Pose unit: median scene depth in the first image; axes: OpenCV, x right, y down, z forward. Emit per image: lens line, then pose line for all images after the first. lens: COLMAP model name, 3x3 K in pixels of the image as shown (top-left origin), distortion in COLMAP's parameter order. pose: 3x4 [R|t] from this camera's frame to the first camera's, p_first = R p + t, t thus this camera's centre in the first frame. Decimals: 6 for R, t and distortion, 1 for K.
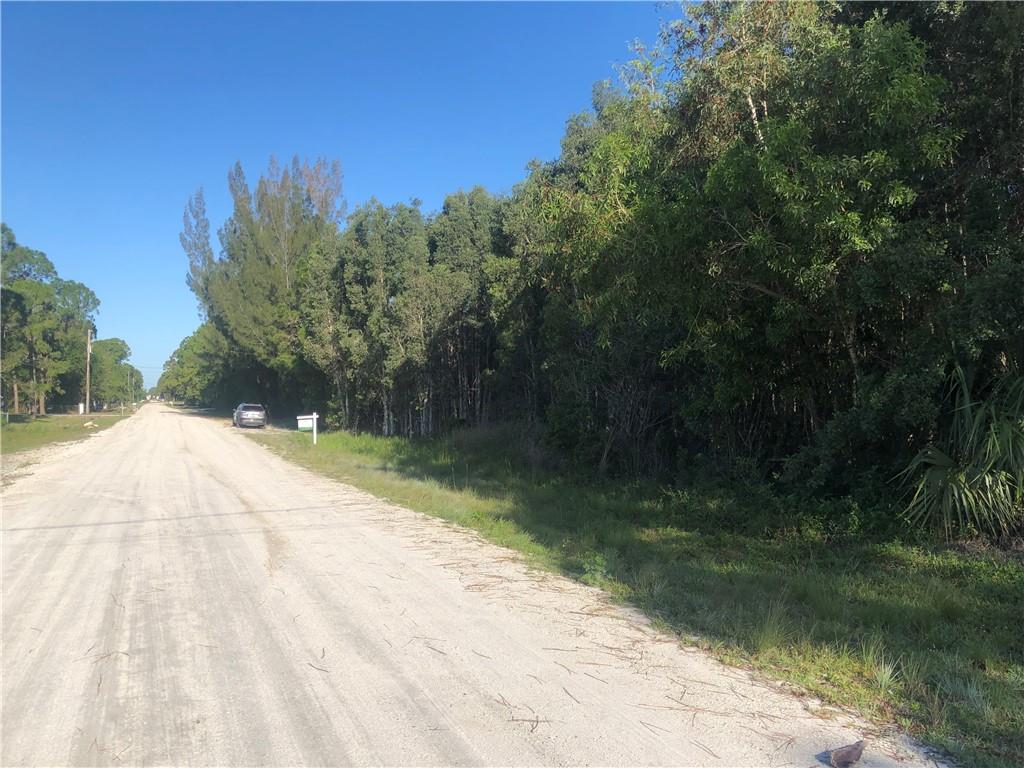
lens RADIAL K [[819.3, 0, 518.8], [0, 819.3, 384.8], [0, 0, 1]] dist [0.079928, -0.118597]
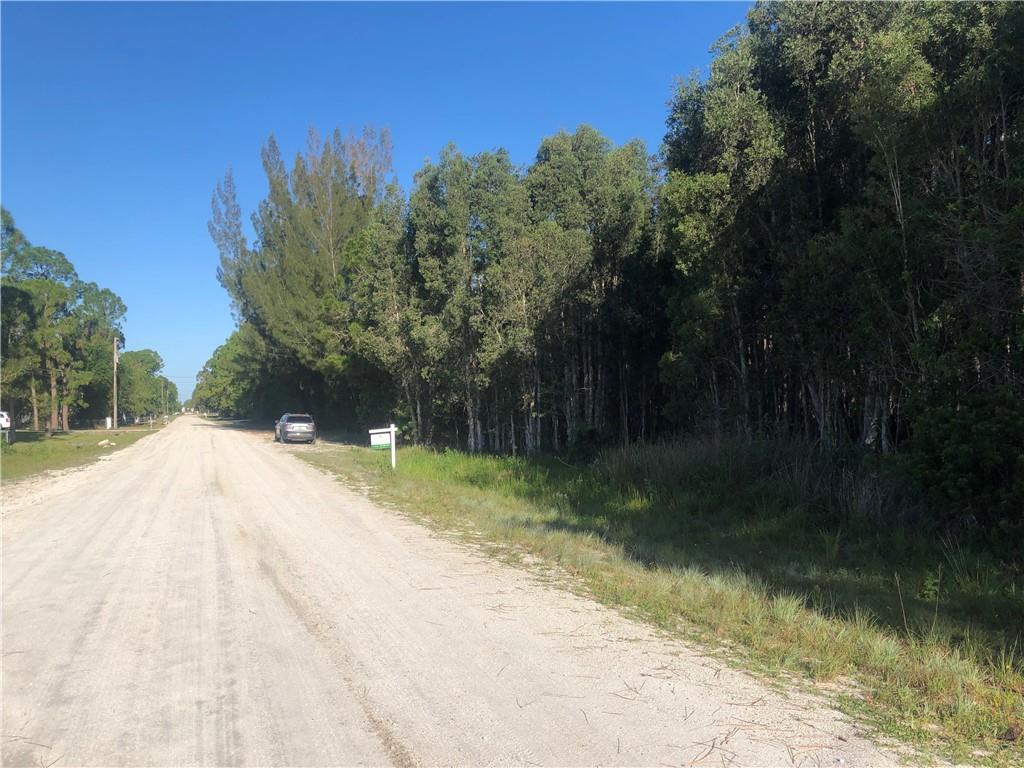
lens RADIAL K [[834.9, 0, 512.0], [0, 834.9, 384.0], [0, 0, 1]] dist [0.144742, -0.256852]
pose [[0.998480, -0.022744, -0.050209, -0.060812], [0.022439, 0.999726, -0.006624, 0.003275], [0.050346, 0.005487, 0.998717, 0.155188]]
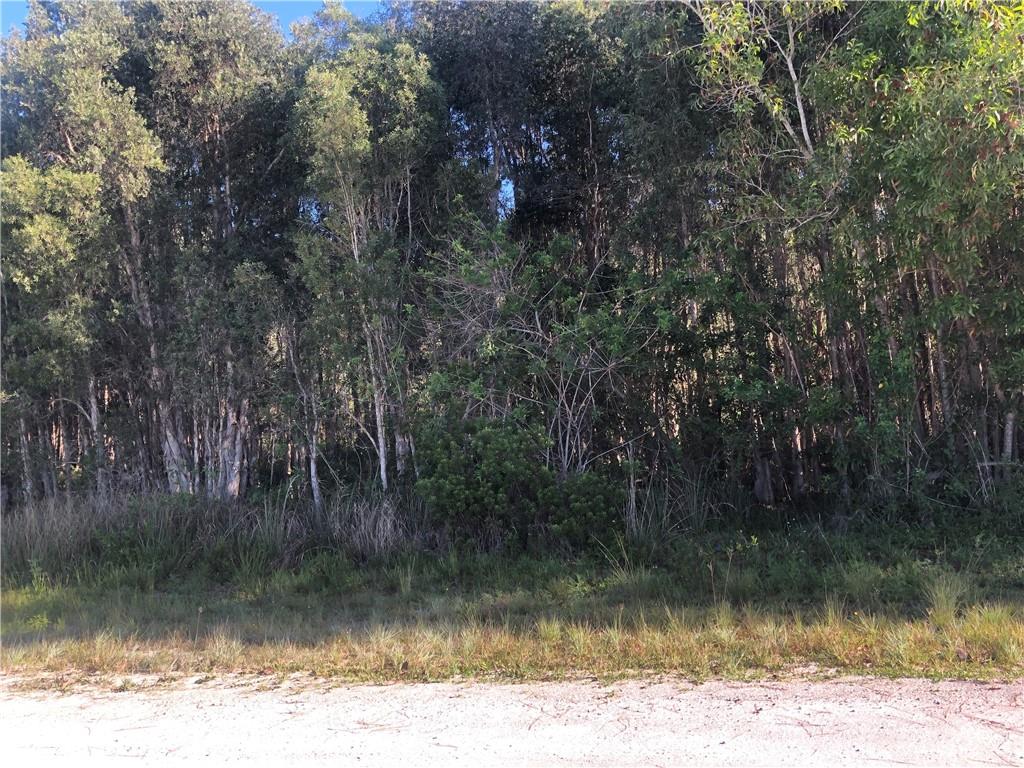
lens RADIAL K [[862.4, 0, 512.0], [0, 862.4, 384.0], [0, 0, 1]] dist [0.049341, -0.065259]
pose [[0.601850, -0.005989, 0.798586, -0.125252], [0.059229, 0.997553, -0.037156, 0.006071], [-0.796409, 0.069662, 0.600732, 0.209553]]
